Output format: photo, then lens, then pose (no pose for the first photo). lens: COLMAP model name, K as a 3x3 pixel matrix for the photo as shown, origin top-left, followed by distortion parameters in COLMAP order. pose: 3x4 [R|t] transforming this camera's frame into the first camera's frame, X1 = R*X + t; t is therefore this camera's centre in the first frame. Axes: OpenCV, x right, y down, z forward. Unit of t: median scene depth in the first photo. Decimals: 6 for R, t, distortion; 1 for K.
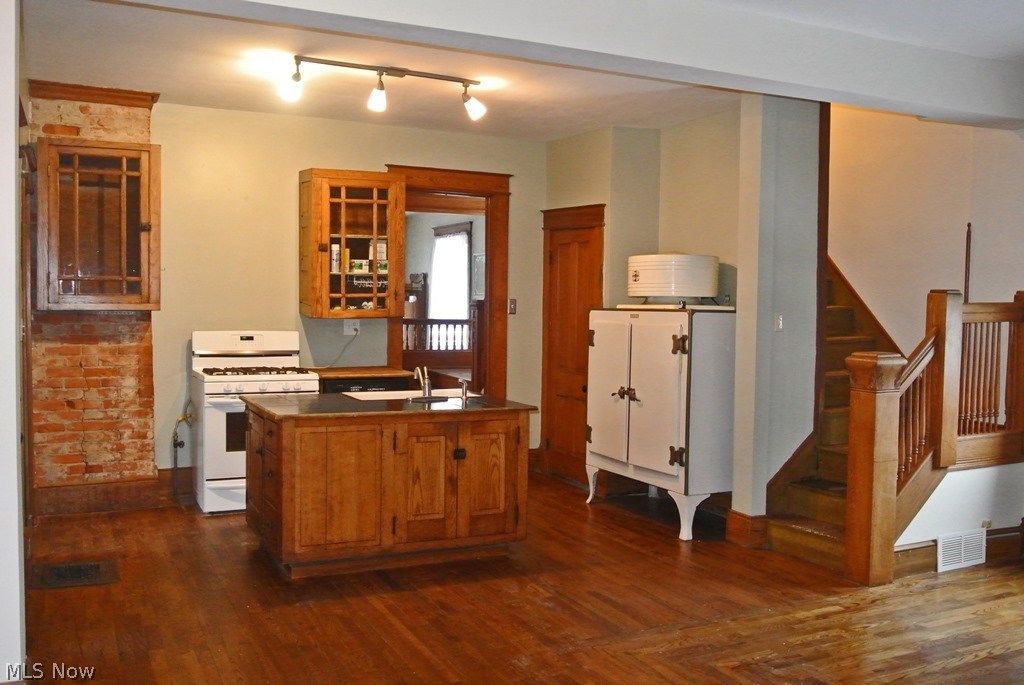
lens RADIAL K [[934.2, 0, 512.0], [0, 934.2, 342.5], [0, 0, 1]] dist [-0.018691, -0.013744]
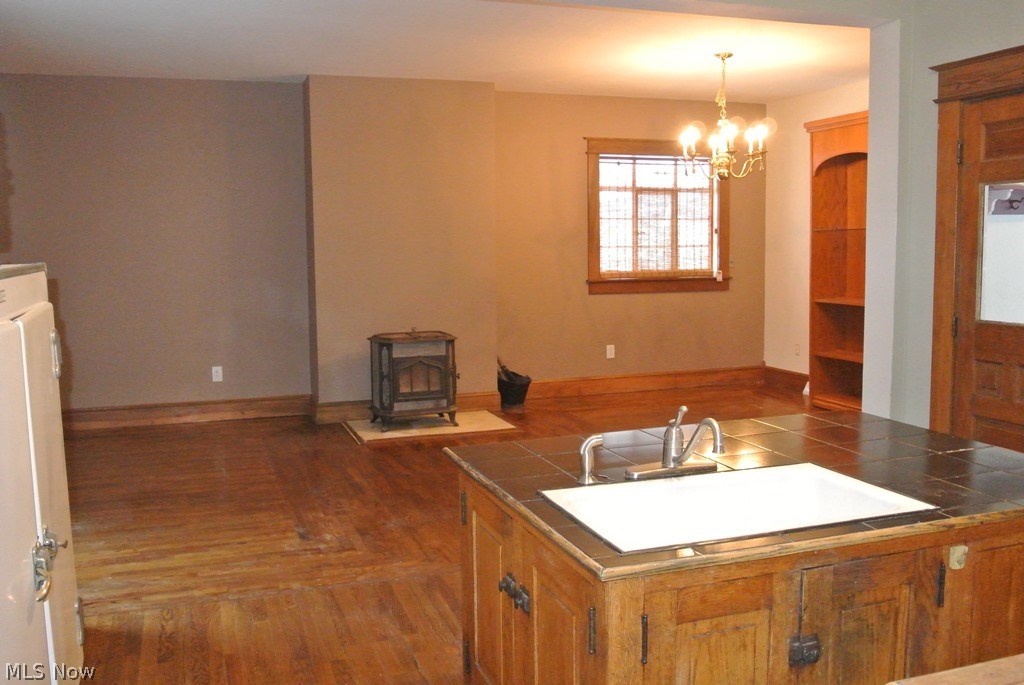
lens RADIAL K [[934.2, 0, 512.0], [0, 934.2, 342.5], [0, 0, 1]] dist [-0.018691, -0.013744]
pose [[-0.993273, -0.021119, 0.113850, -0.080981], [-0.002851, 0.987390, 0.158282, -0.088259], [-0.115757, 0.156892, -0.980808, 1.744092]]
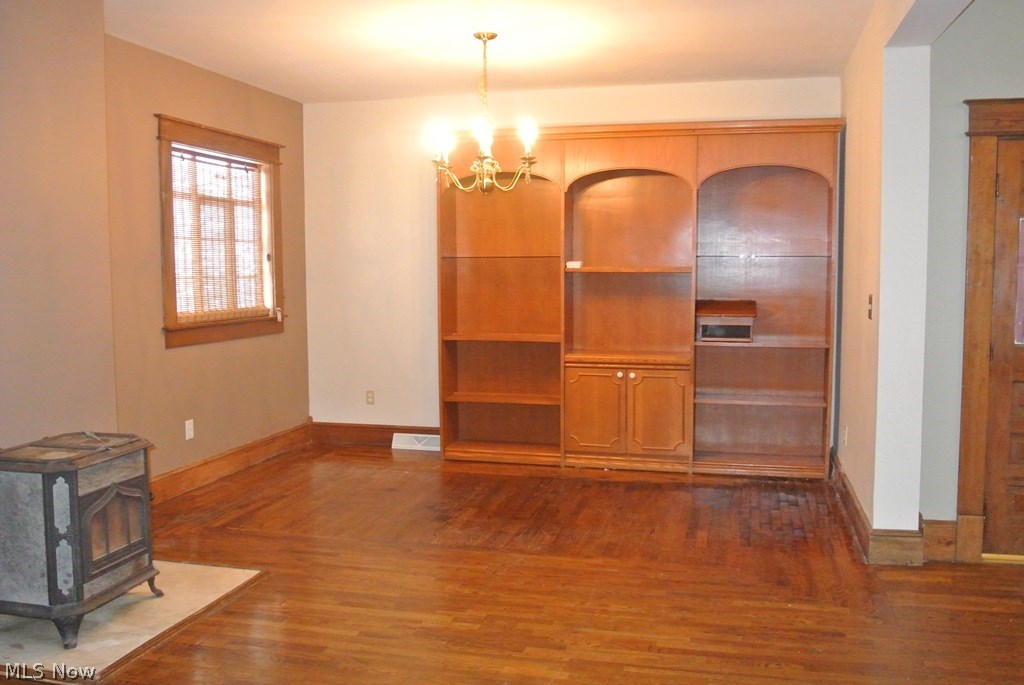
lens RADIAL K [[934.2, 0, 512.0], [0, 934.2, 342.5], [0, 0, 1]] dist [-0.018691, -0.013744]
pose [[-0.643780, 0.045119, -0.763879, 0.662986], [-0.046655, 0.994089, 0.098037, -0.038515], [0.763787, 0.098754, -0.637869, 1.000089]]
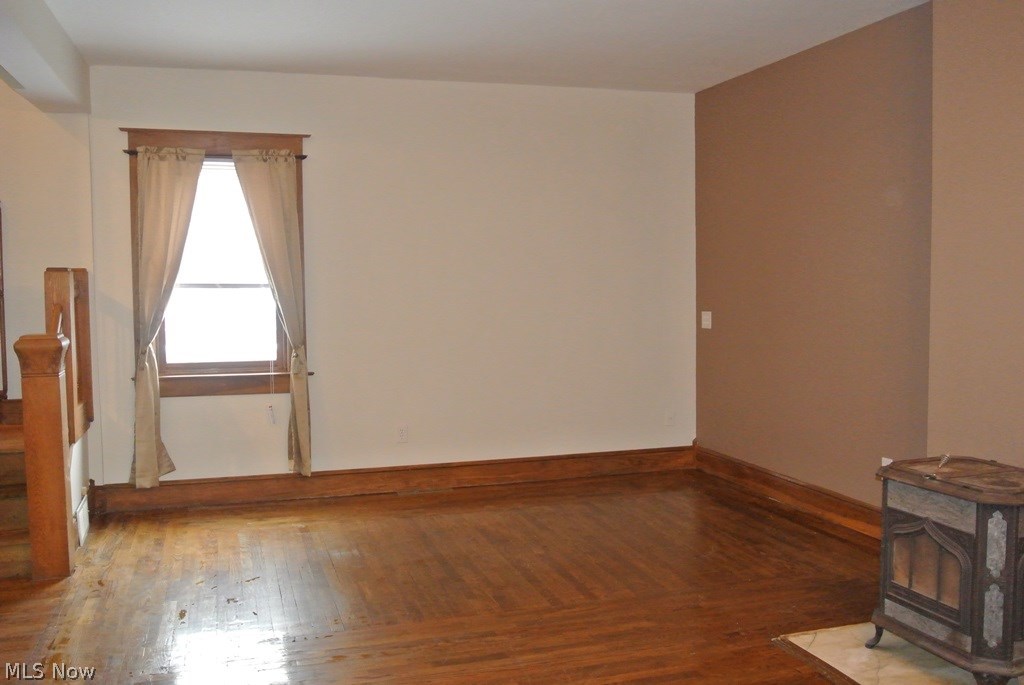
lens RADIAL K [[934.2, 0, 512.0], [0, 934.2, 342.5], [0, 0, 1]] dist [-0.018691, -0.013744]
pose [[0.155903, -0.083476, 0.984239, -0.494866], [0.061778, 0.995296, 0.074628, -0.023365], [-0.985839, 0.049169, 0.160327, 0.398150]]
